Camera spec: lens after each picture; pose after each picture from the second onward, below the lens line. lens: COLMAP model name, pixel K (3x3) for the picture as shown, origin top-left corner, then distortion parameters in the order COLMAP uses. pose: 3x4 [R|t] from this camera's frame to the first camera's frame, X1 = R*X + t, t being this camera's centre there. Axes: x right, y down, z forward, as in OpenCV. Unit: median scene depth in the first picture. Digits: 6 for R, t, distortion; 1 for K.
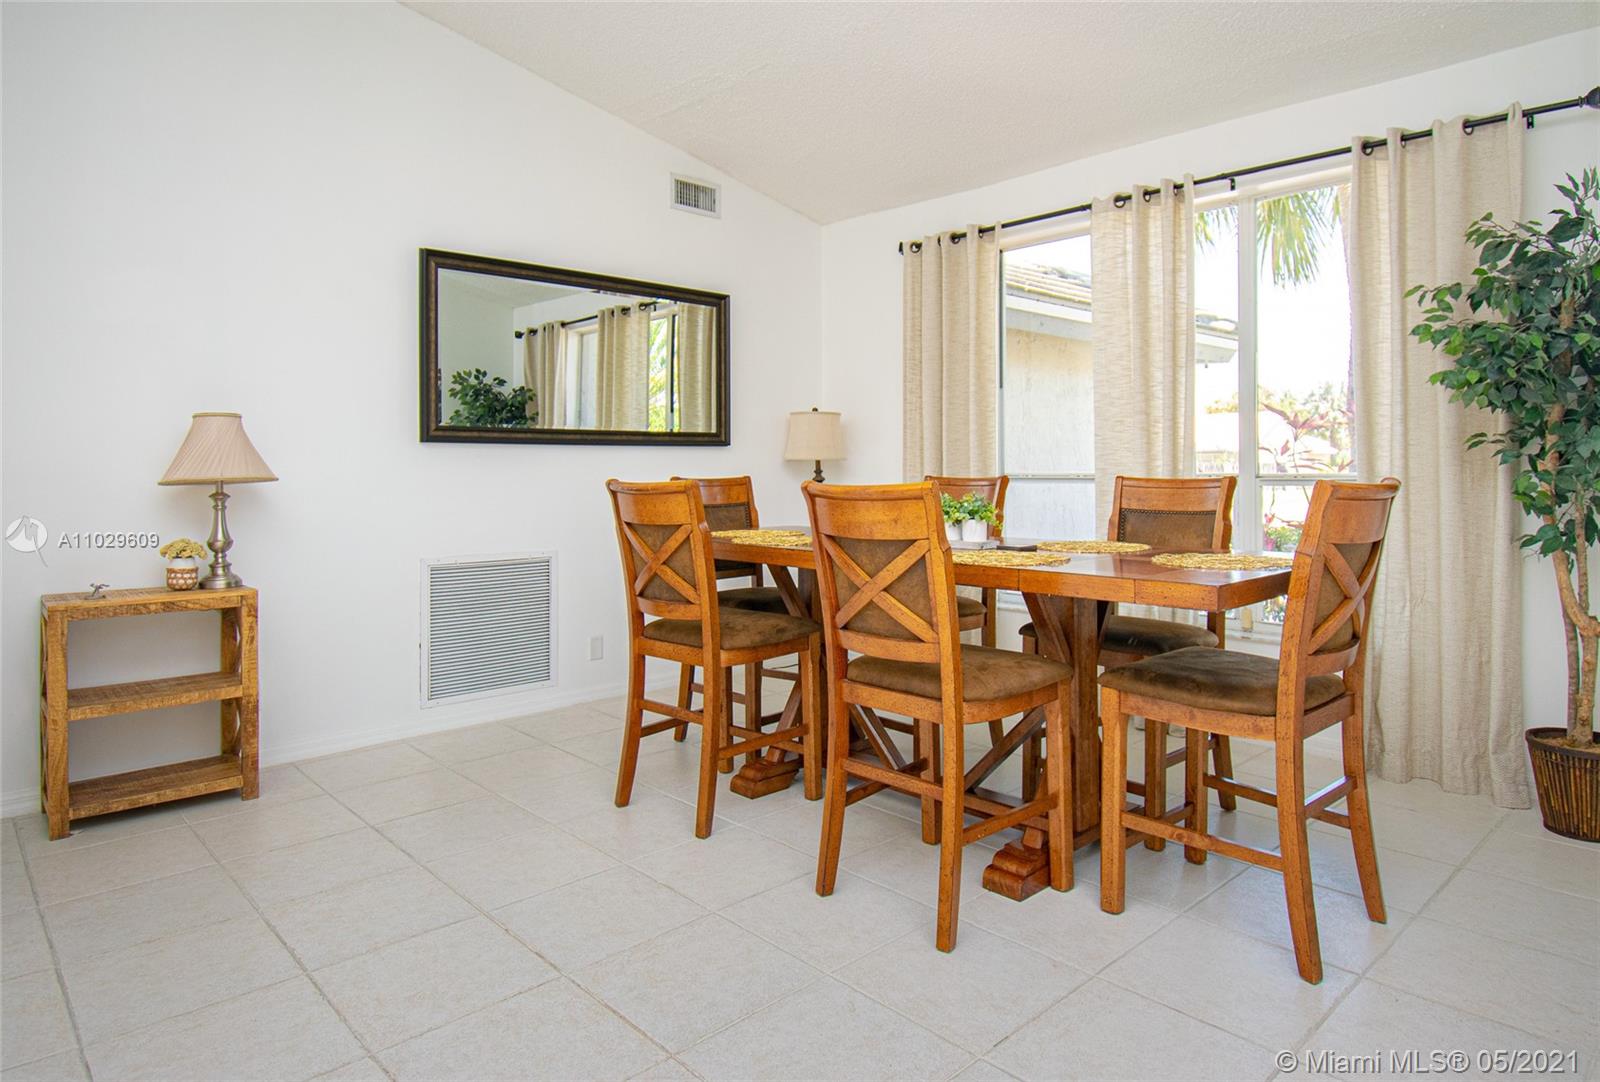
lens RADIAL K [[940.7, 0, 801.6], [0, 940.7, 449.6], [0, 0, 1]] dist [0.000279, -0.000577]
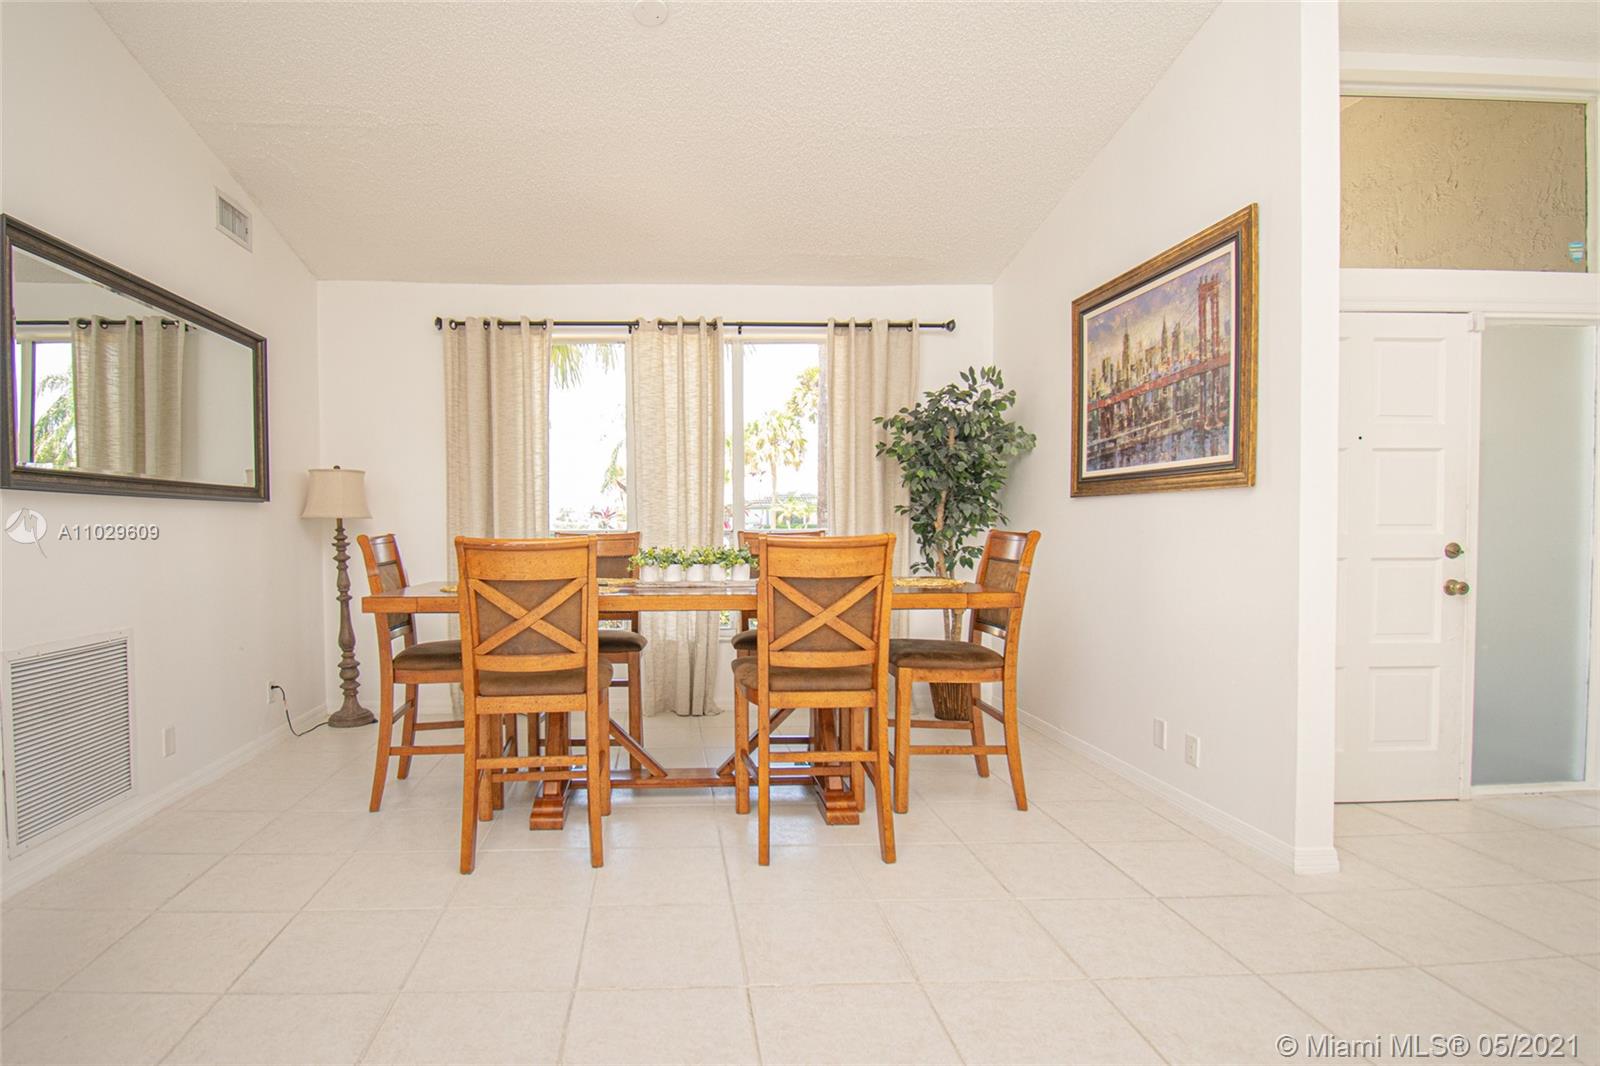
lens RADIAL K [[744.5, 0, 800.0], [0, 744.5, 533.0], [0, 0, 1]] dist [0.000602, -0.000340]
pose [[0.685540, -0.007319, 0.727998, -0.322418], [-0.012588, 0.999681, 0.021904, 0.004785], [-0.727926, -0.024180, 0.685229, 0.144256]]
